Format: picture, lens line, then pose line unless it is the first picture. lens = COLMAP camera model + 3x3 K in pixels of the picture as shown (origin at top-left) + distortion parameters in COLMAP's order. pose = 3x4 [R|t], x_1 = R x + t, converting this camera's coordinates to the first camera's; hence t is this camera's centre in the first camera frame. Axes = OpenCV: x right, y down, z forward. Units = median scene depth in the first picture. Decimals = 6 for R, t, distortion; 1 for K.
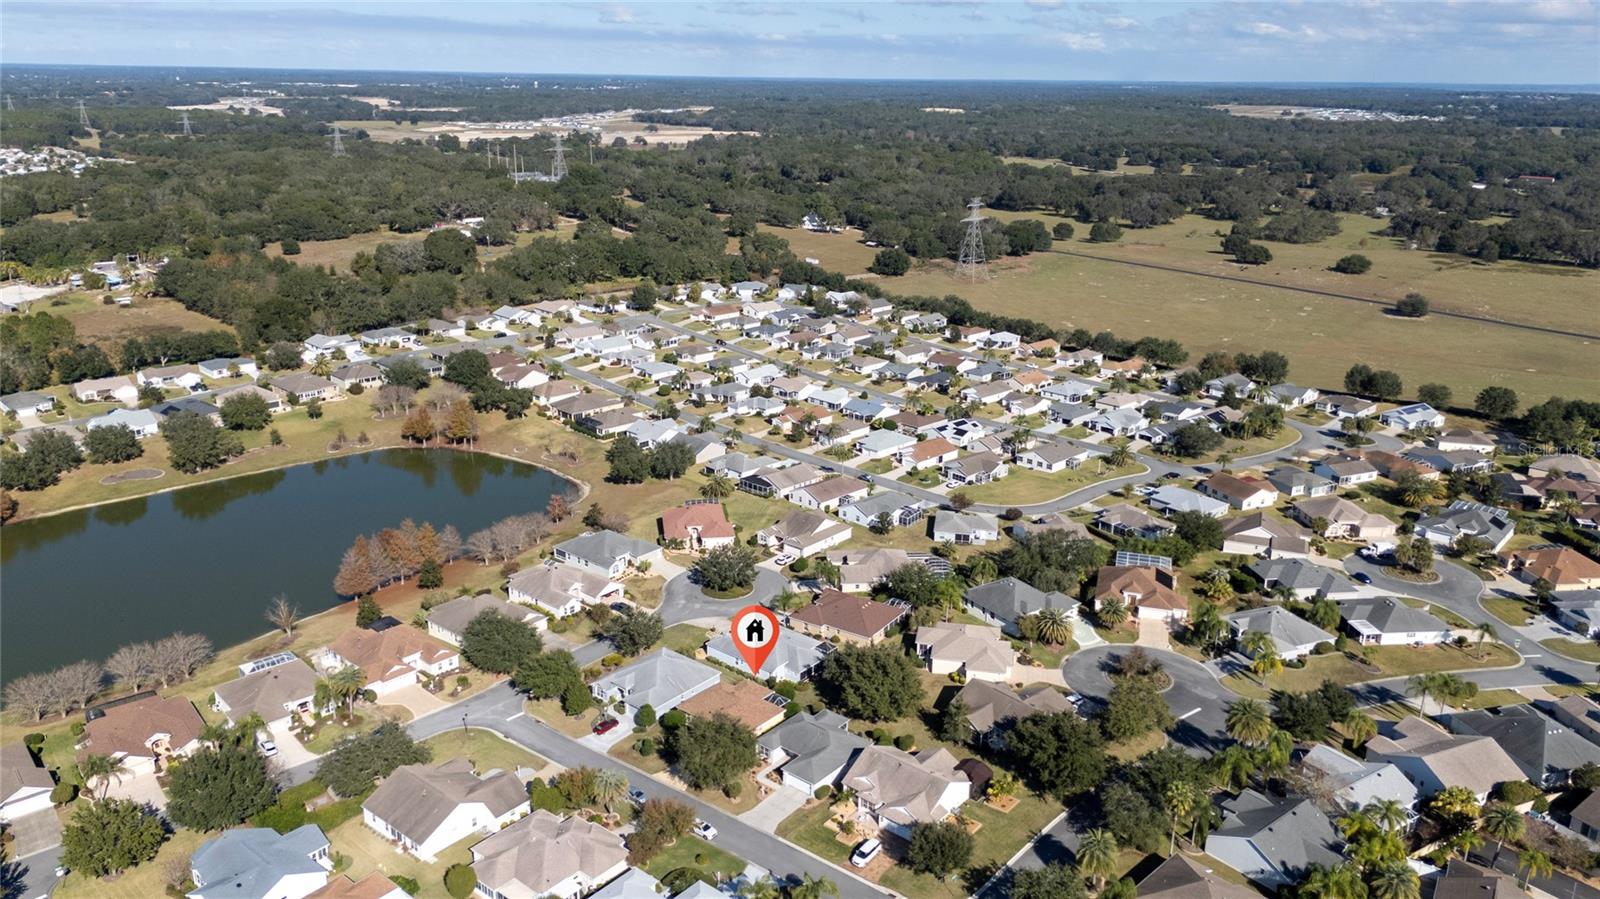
lens RADIAL K [[1167.4, 0, 803.9], [0, 1167.4, 452.9], [0, 0, 1]] dist [0.074891, -0.070202]
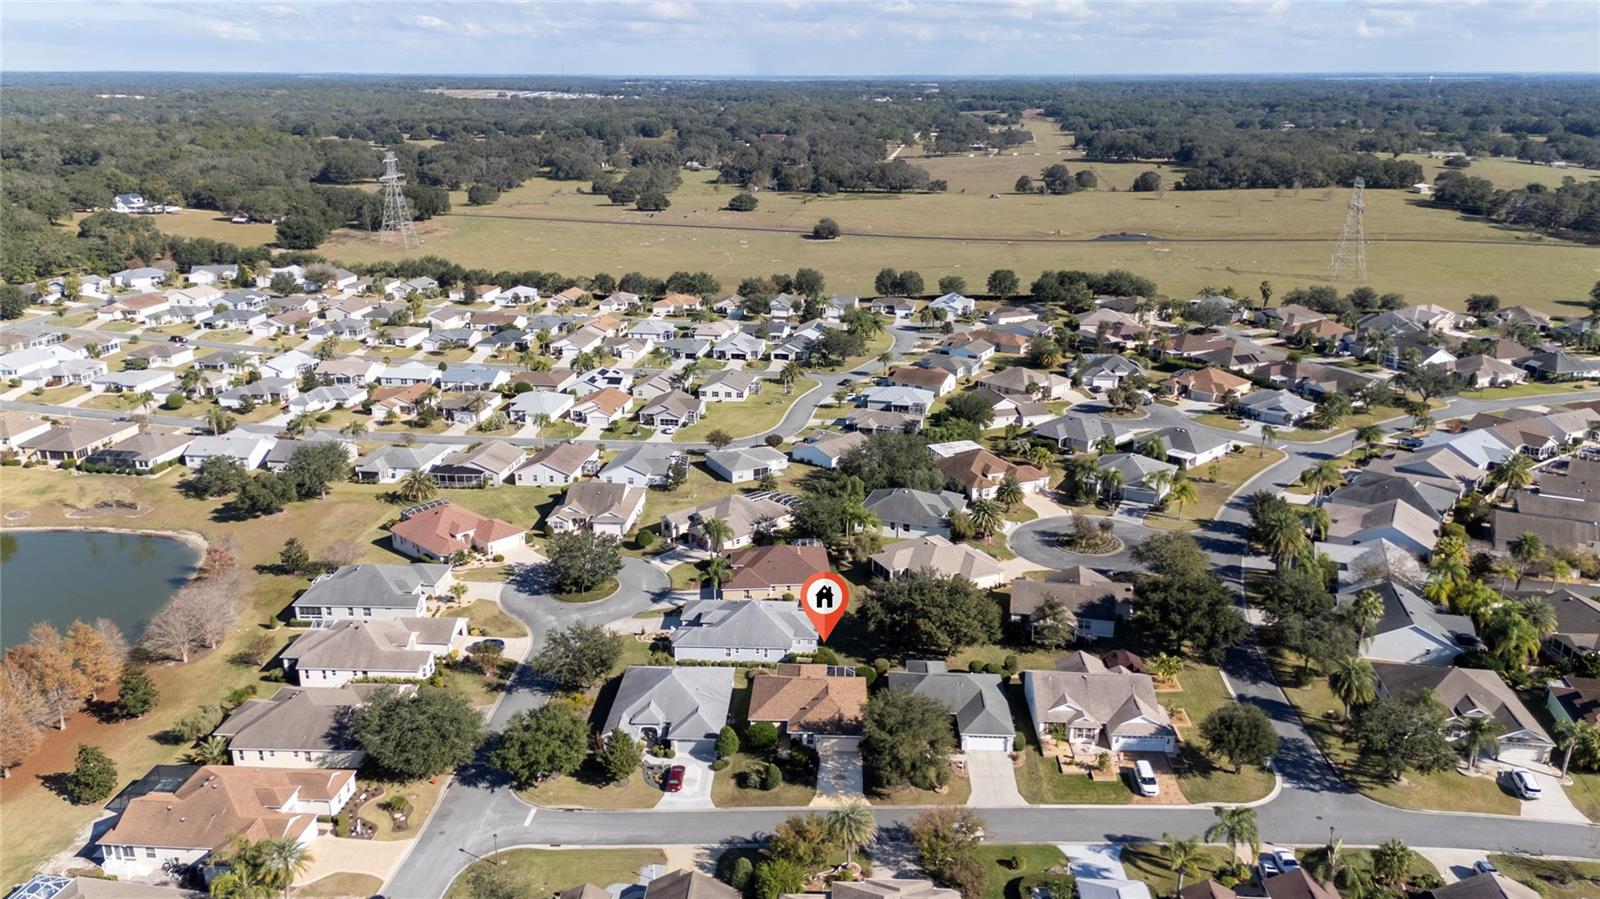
lens RADIAL K [[1167.4, 0, 807.8], [0, 1167.4, 452.8], [0, 0, 1]] dist [0.074891, -0.070202]
pose [[0.796185, -0.197536, 0.571899, -0.249823], [0.194500, 0.978596, 0.067232, 0.004473], [-0.572939, 0.057706, 0.817564, 0.191816]]
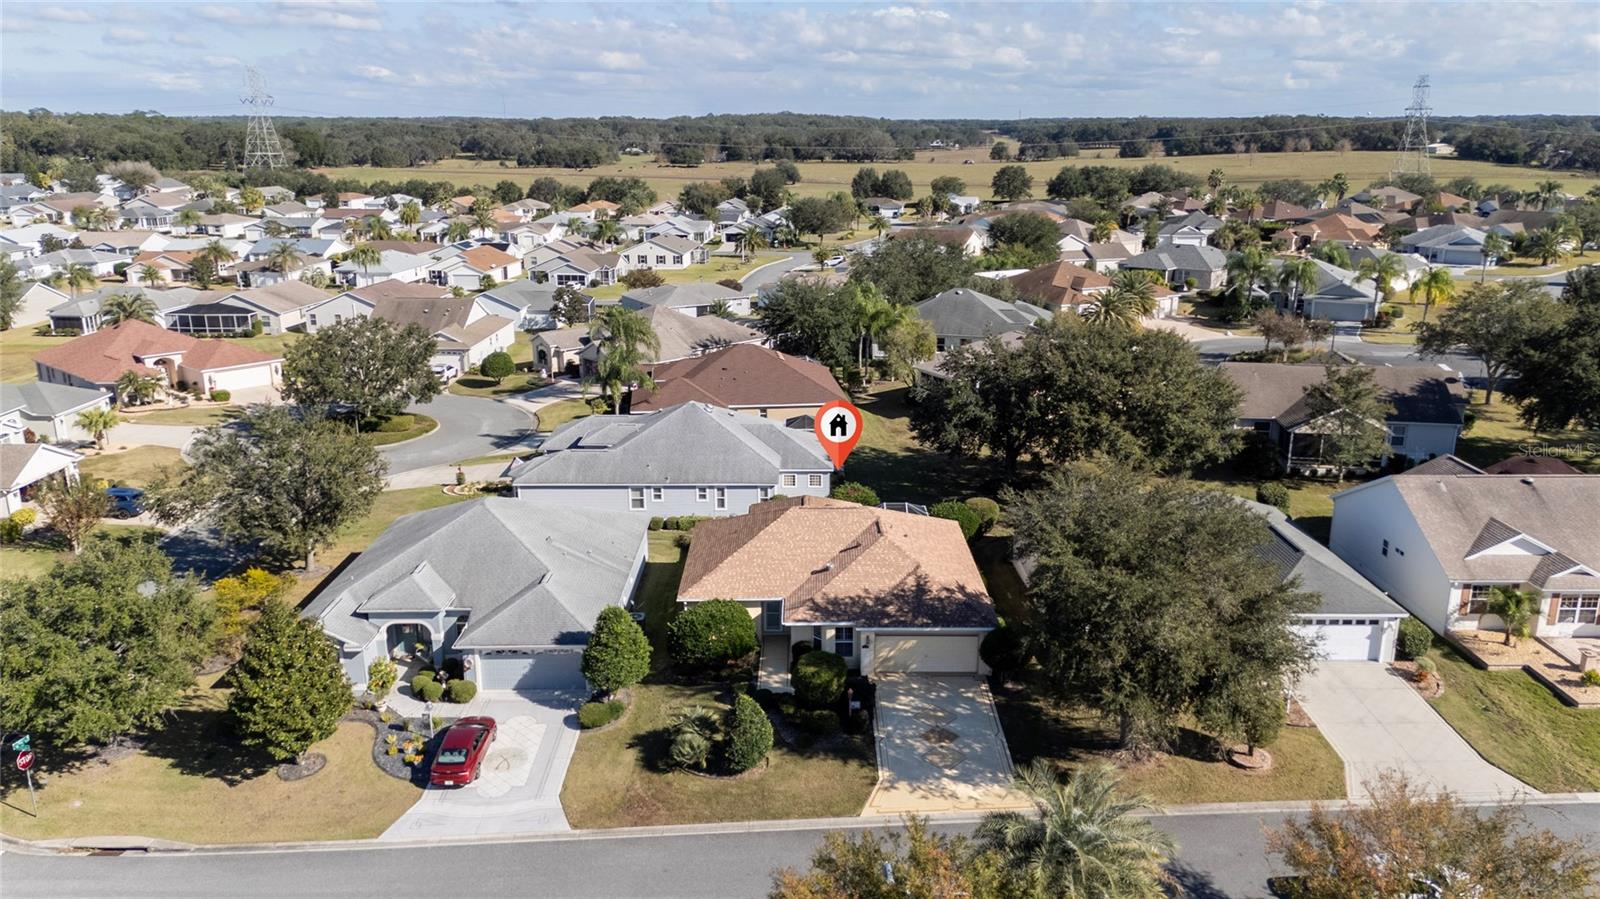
lens RADIAL K [[1167.4, 0, 805.3], [0, 1167.4, 456.4], [0, 0, 1]] dist [0.074891, -0.070202]
pose [[0.769812, -0.187842, 0.610004, -0.133105], [0.207485, 0.977454, 0.039151, 0.094523], [-0.603605, 0.096427, 0.791431, 0.400789]]
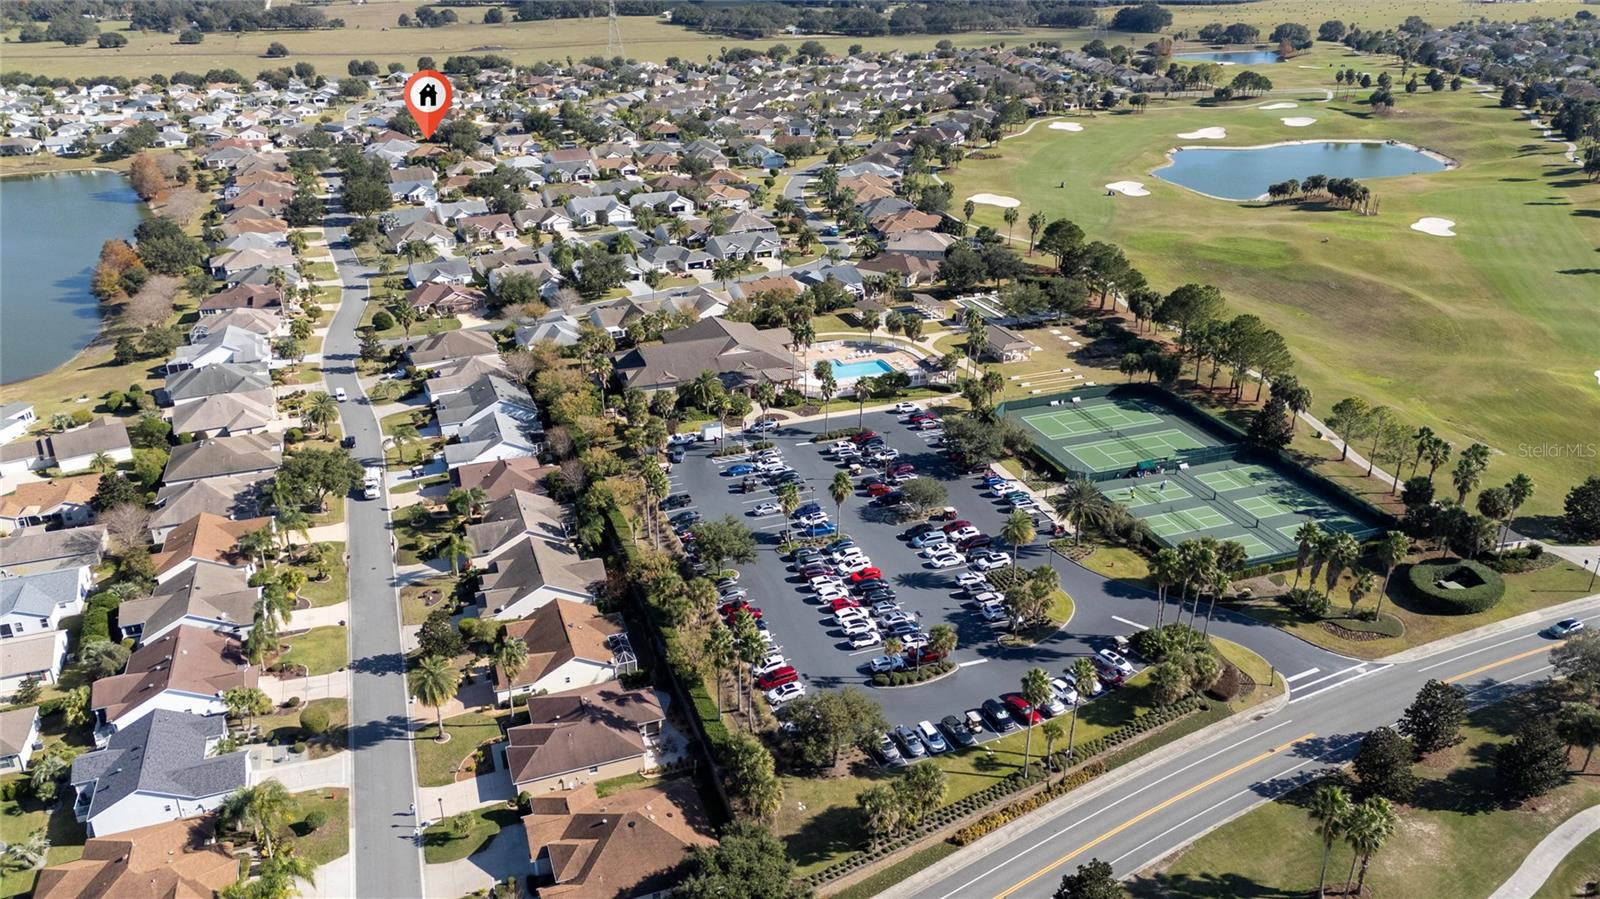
lens RADIAL K [[1167.4, 0, 799.3], [0, 1167.4, 452.9], [0, 0, 1]] dist [0.074891, -0.070202]
pose [[0.391381, -0.388168, 0.834354, -1.088901], [0.290709, 0.912403, 0.288113, 0.162269], [-0.873103, 0.129793, 0.469941, -0.398988]]
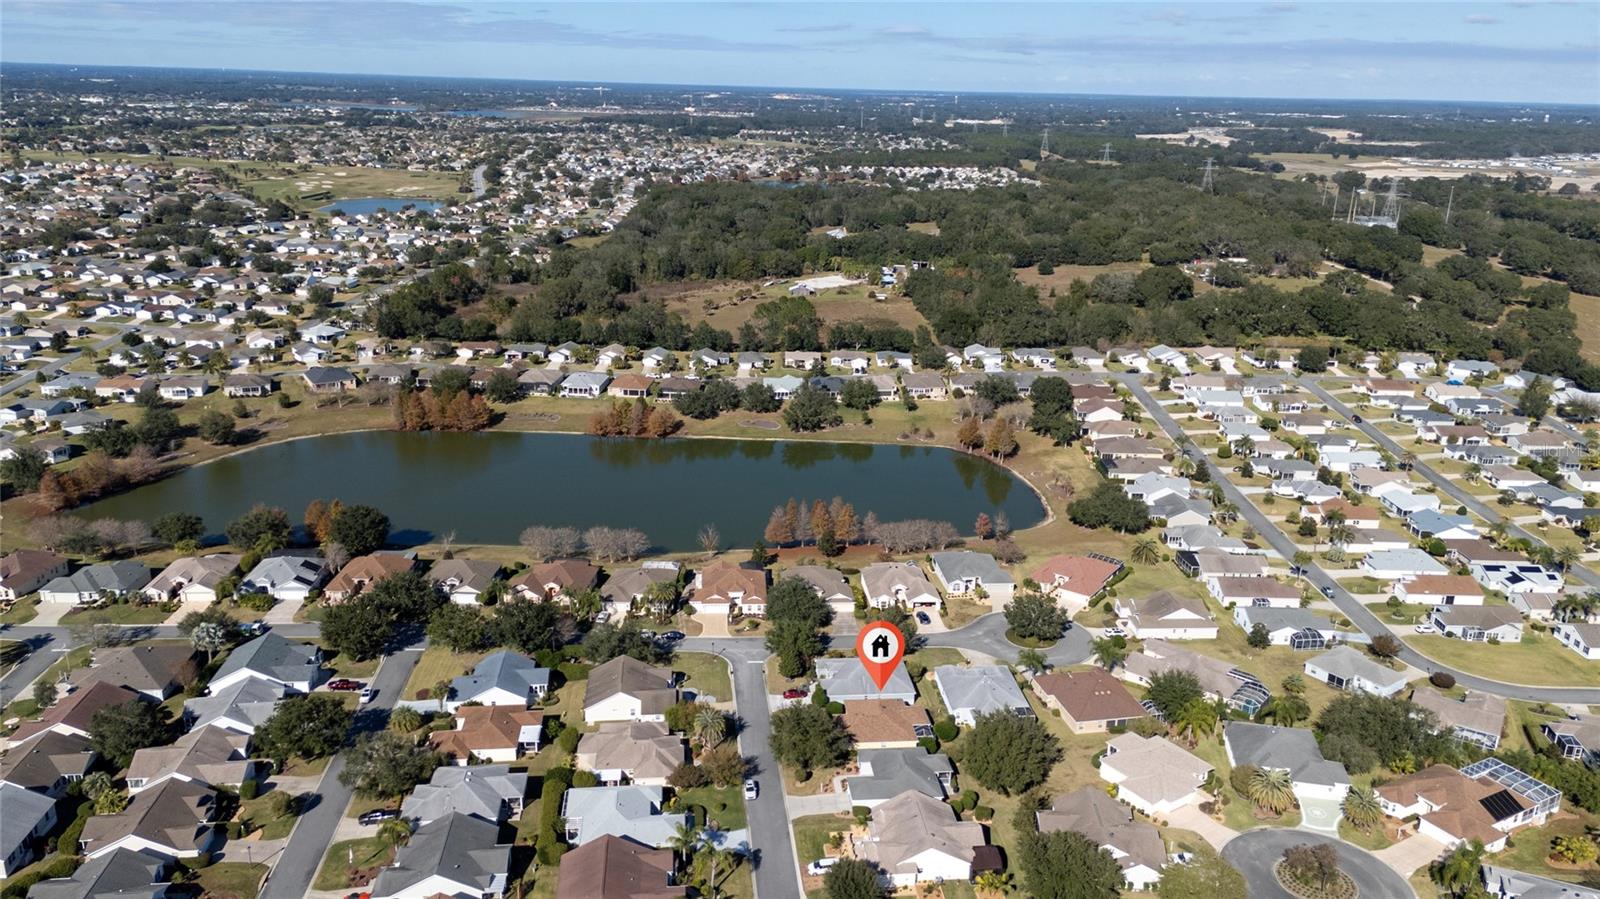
lens RADIAL K [[1167.4, 0, 796.7], [0, 1167.4, 453.1], [0, 0, 1]] dist [0.074891, -0.070202]
pose [[0.709271, 0.215484, -0.671193, 0.296328], [-0.230466, 0.970695, 0.068098, -0.040981], [0.666198, 0.106387, 0.738148, 0.066013]]
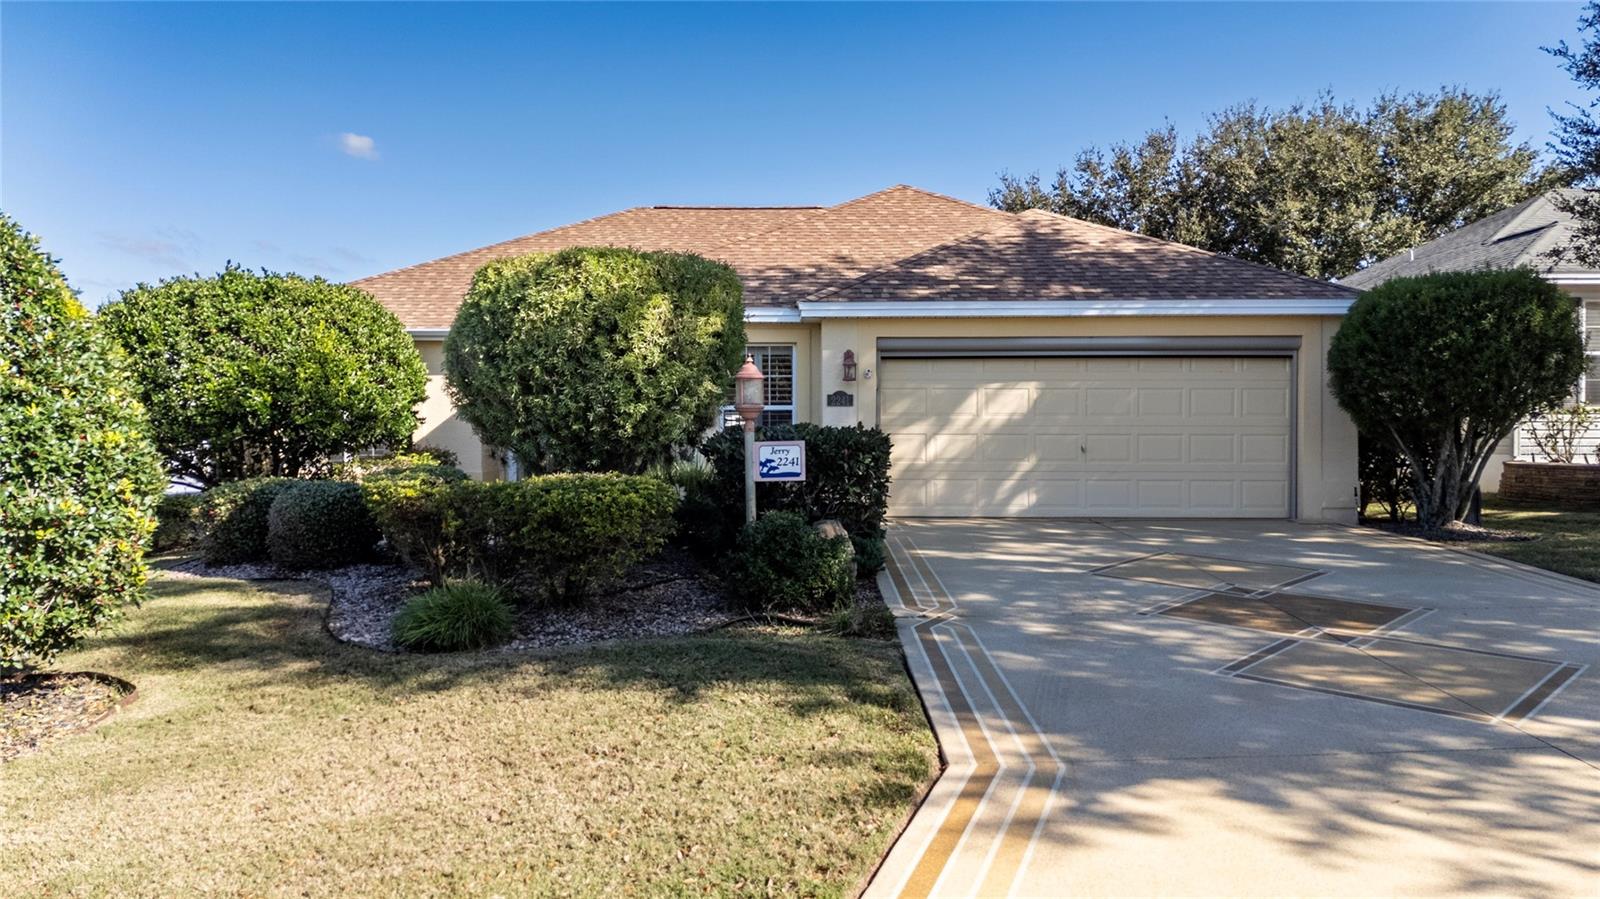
lens RADIAL K [[1167.4, 0, 794.8], [0, 1167.4, 444.7], [0, 0, 1]] dist [0.074891, -0.070202]
pose [[0.769520, -0.026360, 0.638078, -0.068412], [0.212215, 0.952924, -0.216564, 0.133119], [-0.602331, 0.302060, 0.738889, 0.486754]]
